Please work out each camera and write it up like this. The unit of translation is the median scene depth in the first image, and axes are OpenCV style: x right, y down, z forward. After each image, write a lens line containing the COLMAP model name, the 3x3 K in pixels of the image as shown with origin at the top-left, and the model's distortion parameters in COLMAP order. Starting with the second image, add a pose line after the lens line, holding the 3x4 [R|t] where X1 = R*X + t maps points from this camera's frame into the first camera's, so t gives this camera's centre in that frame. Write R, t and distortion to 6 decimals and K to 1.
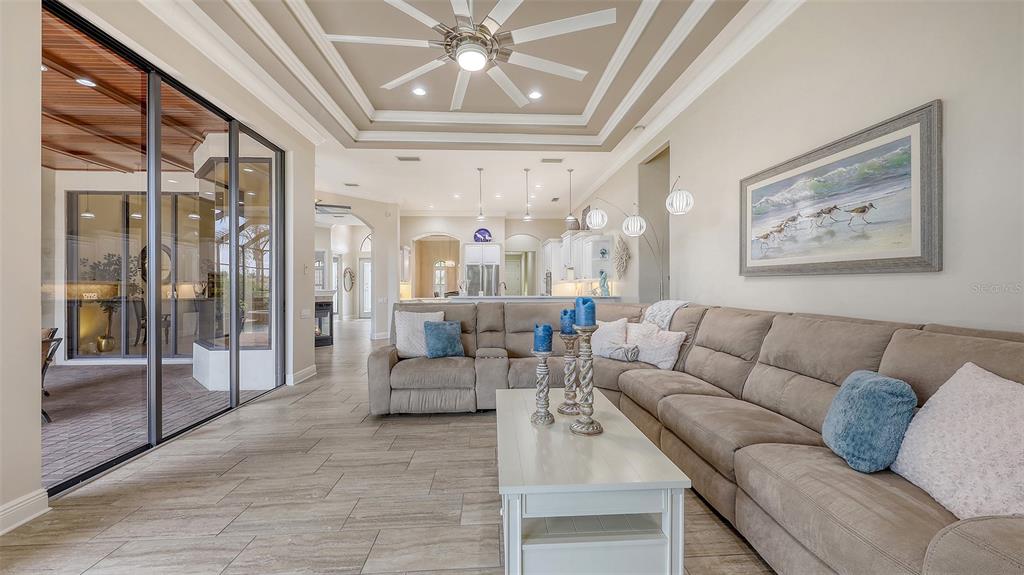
lens RADIAL K [[372.3, 0, 513.7], [0, 372.3, 285.5], [0, 0, 1]] dist [0.000970, -0.000319]
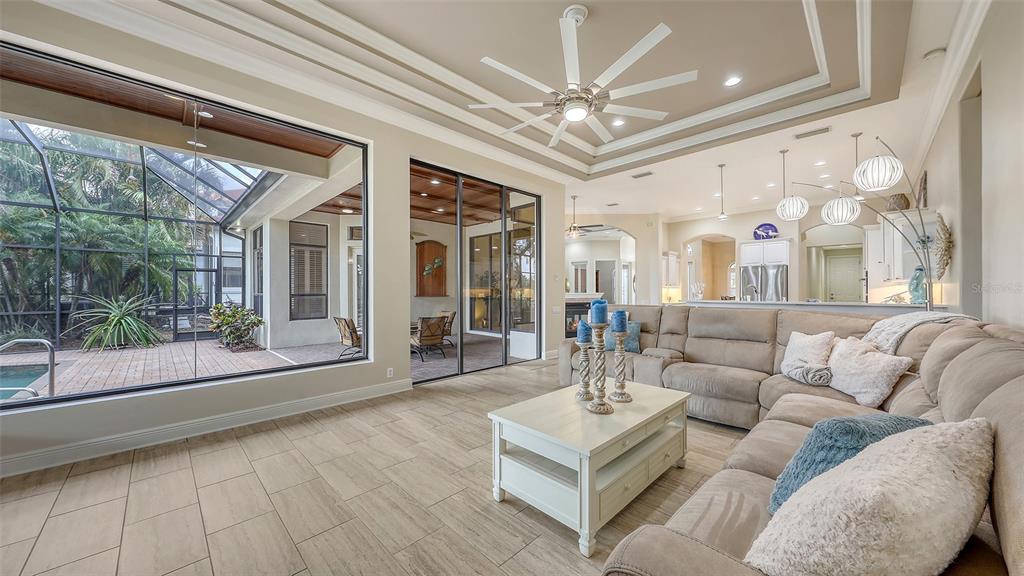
lens RADIAL K [[359.5, 0, 513.5], [0, 359.5, 287.8], [0, 0, 1]] dist [-0.000016, -0.000194]
pose [[0.656304, -0.003586, -0.754488, 0.316999], [0.000449, 0.999990, -0.004361, -0.000171], [0.754497, 0.002524, 0.656299, 0.011624]]
